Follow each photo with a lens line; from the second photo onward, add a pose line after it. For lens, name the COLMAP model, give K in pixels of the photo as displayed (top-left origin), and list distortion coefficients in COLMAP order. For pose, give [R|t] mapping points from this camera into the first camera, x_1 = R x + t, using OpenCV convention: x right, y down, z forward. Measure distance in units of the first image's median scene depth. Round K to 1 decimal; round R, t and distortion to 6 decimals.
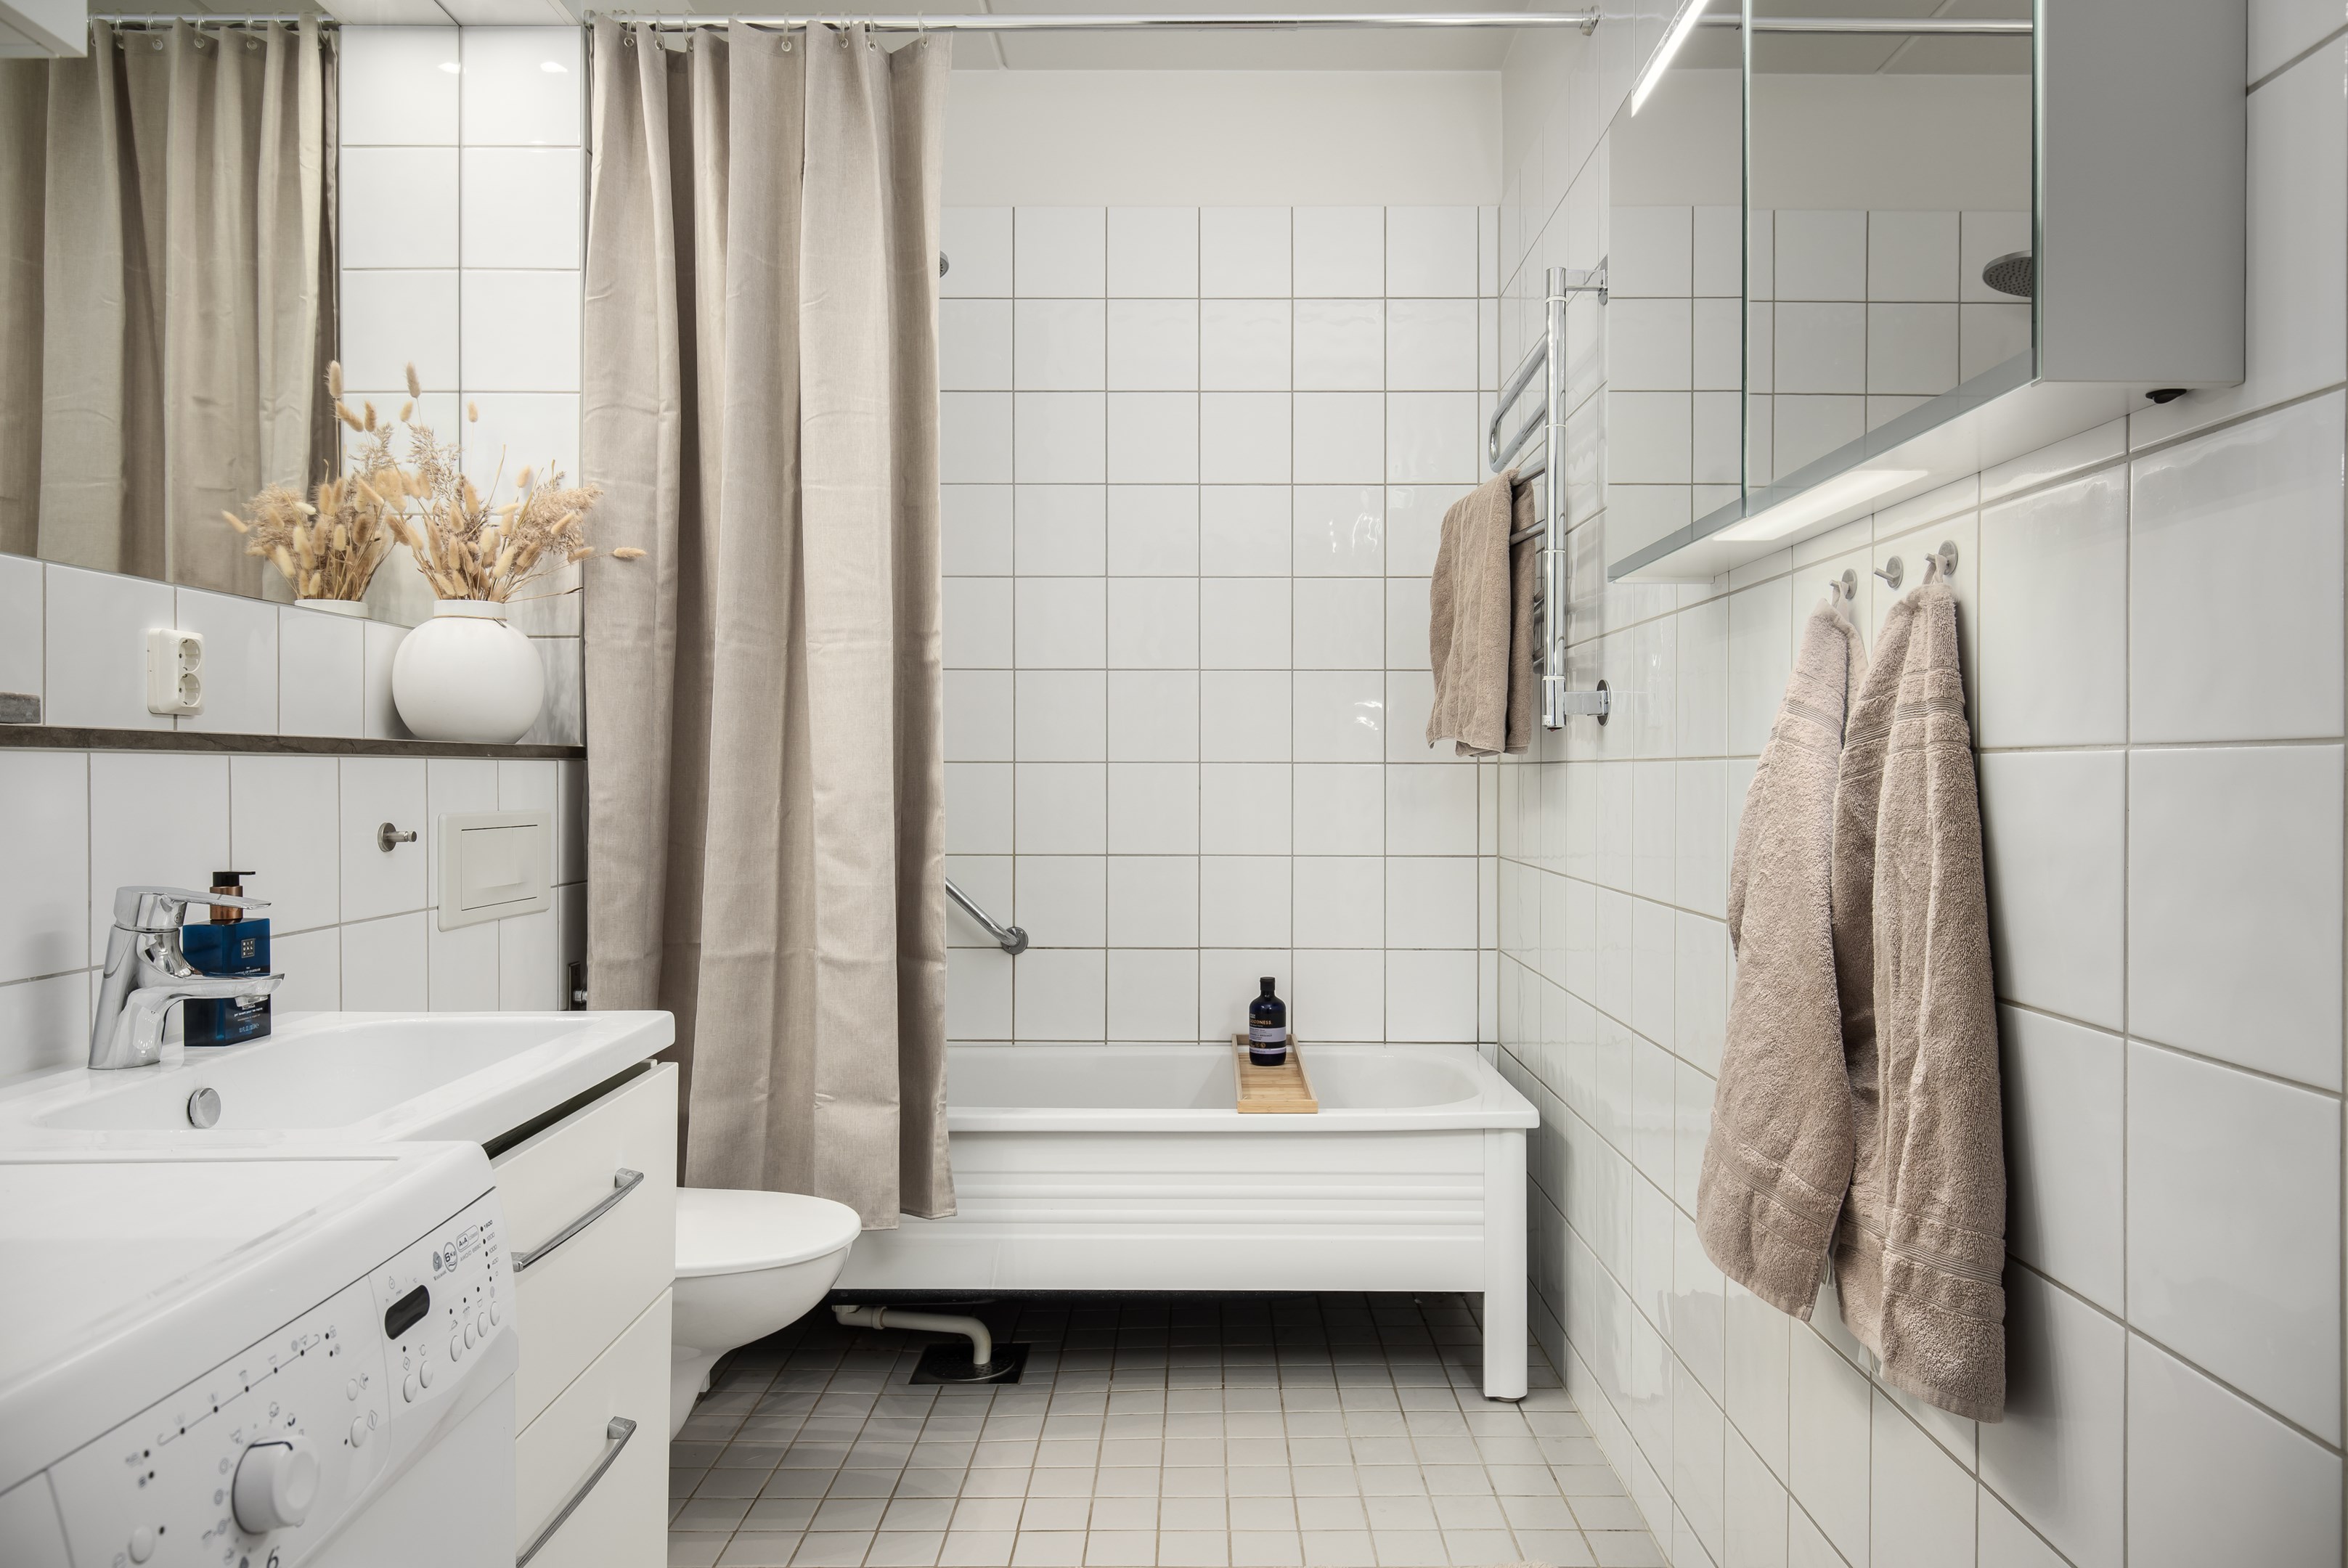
lens RADIAL K [[1514.8, 0, 1168.8], [0, 1514.8, 793.1], [0, 0, 1]] dist [0.006128, -0.001253]
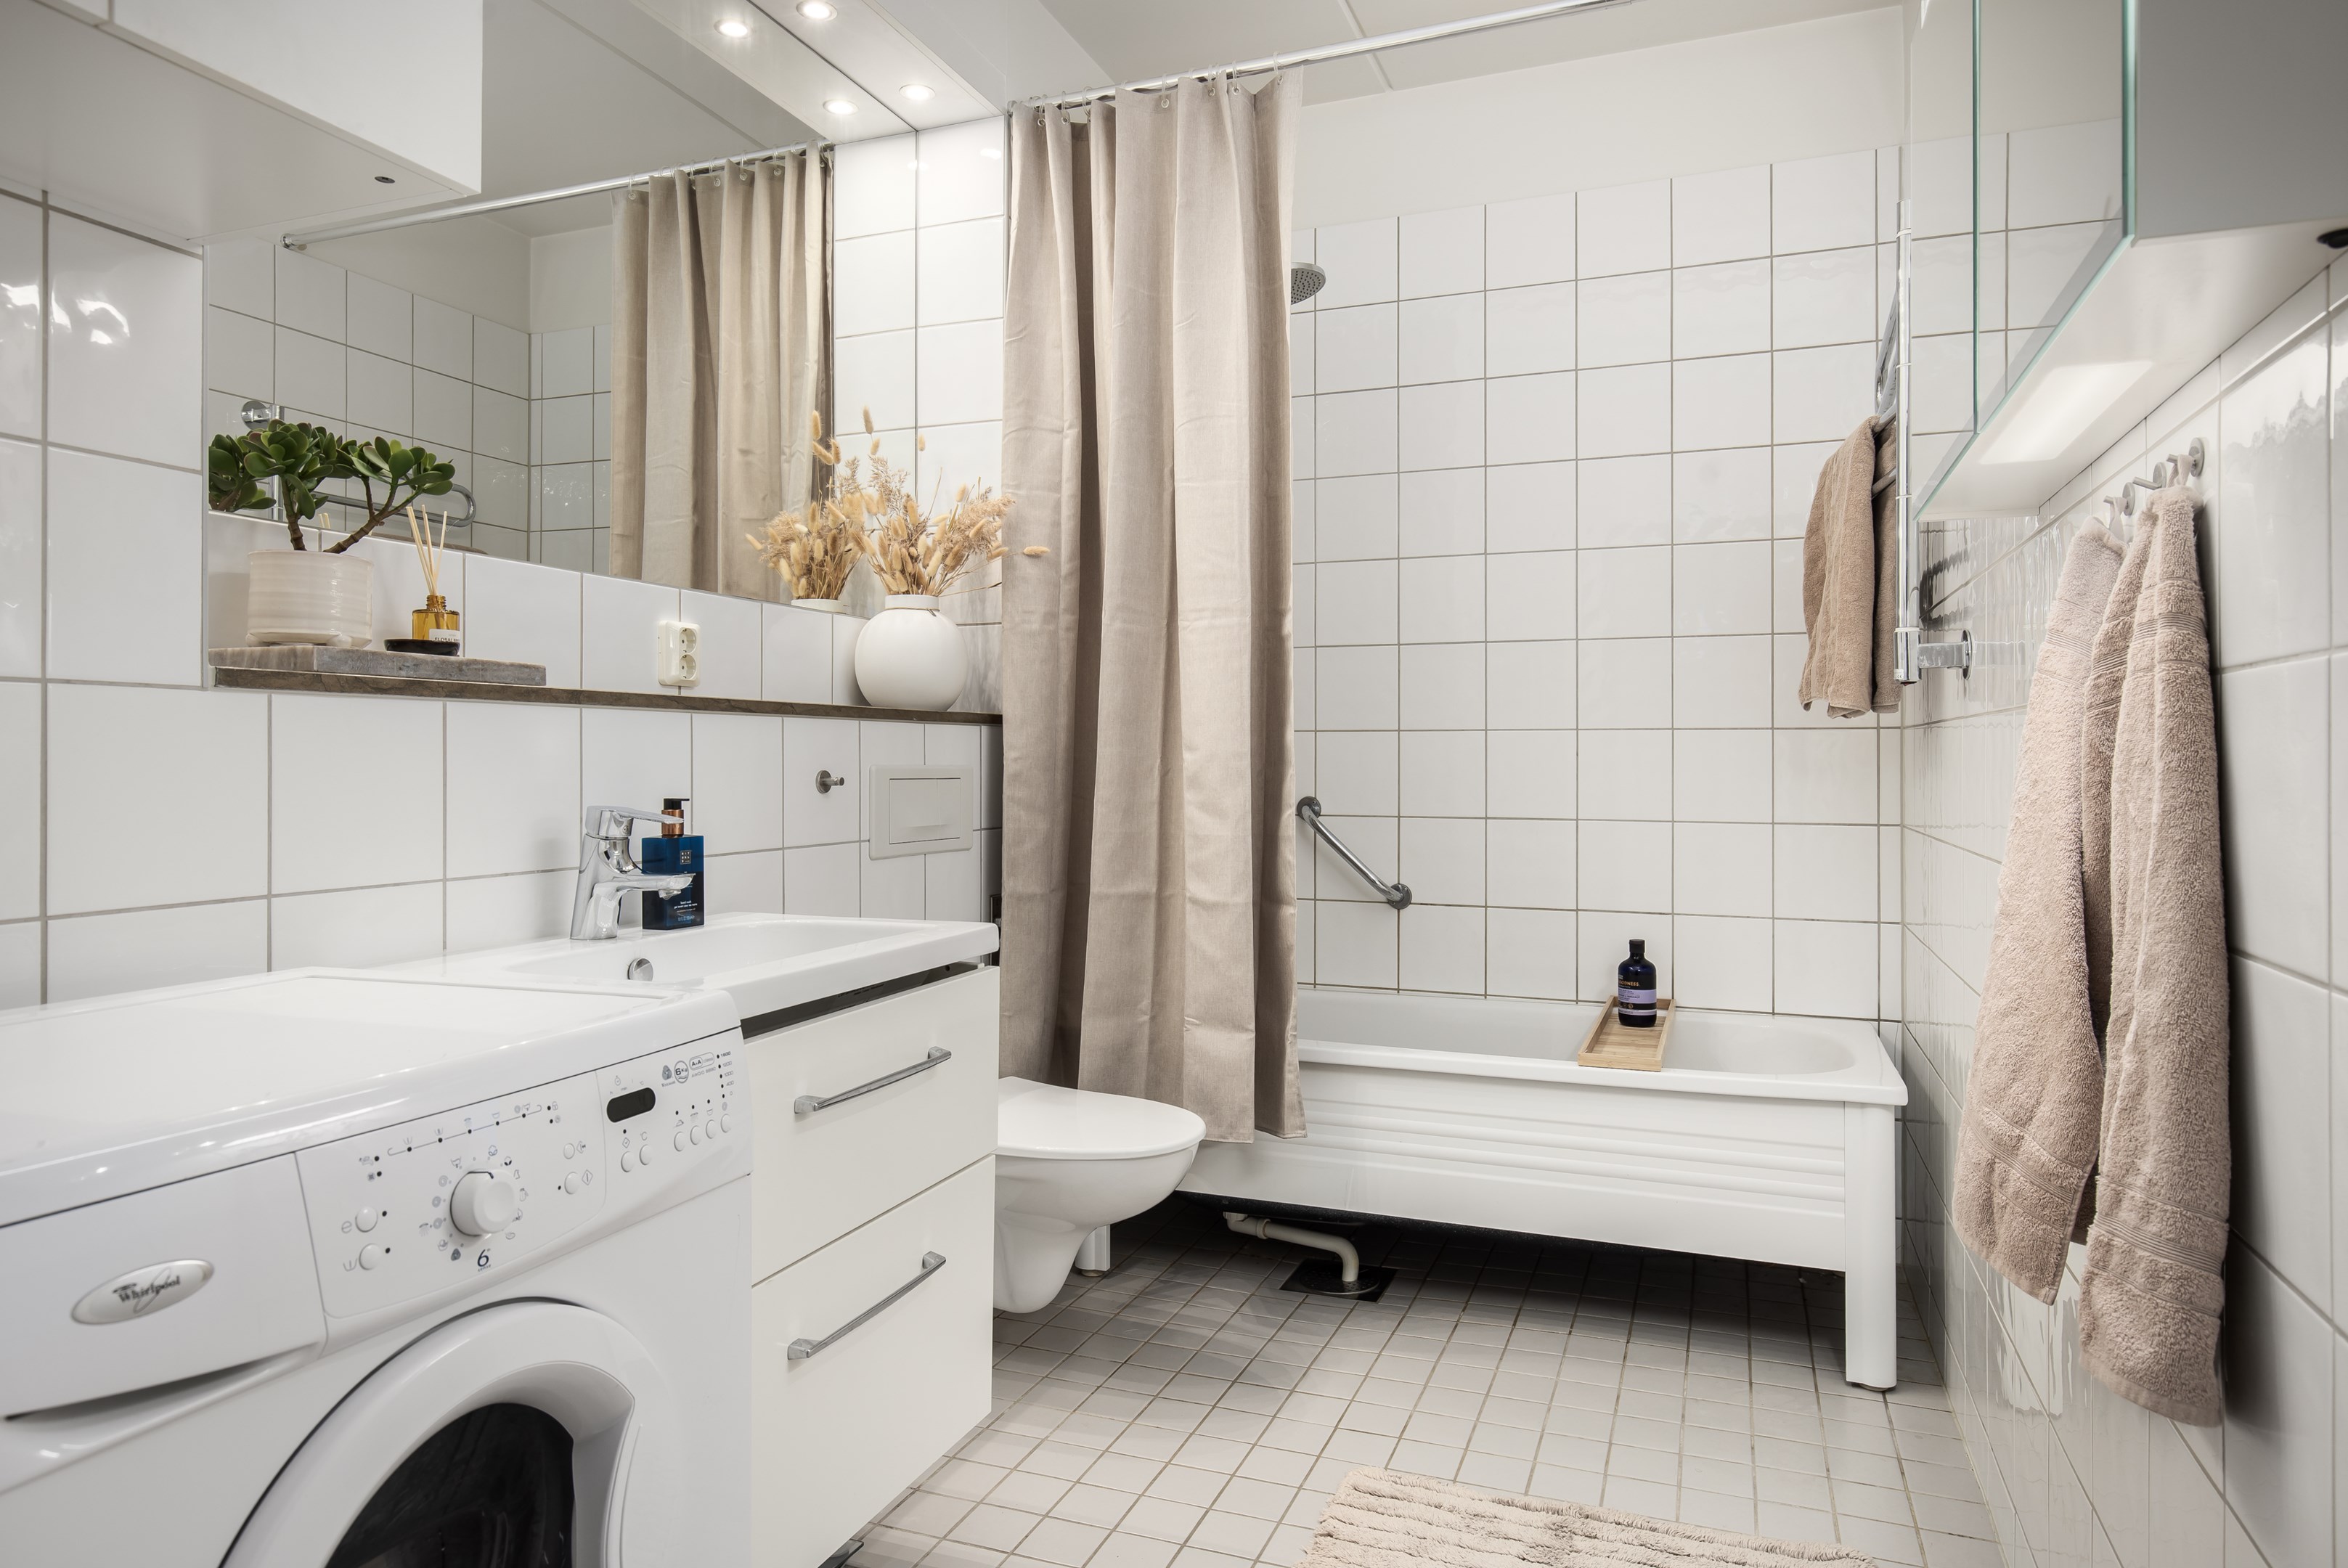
lens RADIAL K [[1403.2, 0, 1153.2], [0, 1403.2, 768.3], [0, 0, 1]] dist [0.007407, -0.000318]
pose [[0.934426, 0.003034, -0.356145, 0.120670], [-0.005714, 0.999963, -0.006475, 0.018451], [0.356112, 0.008085, 0.934408, 0.005897]]
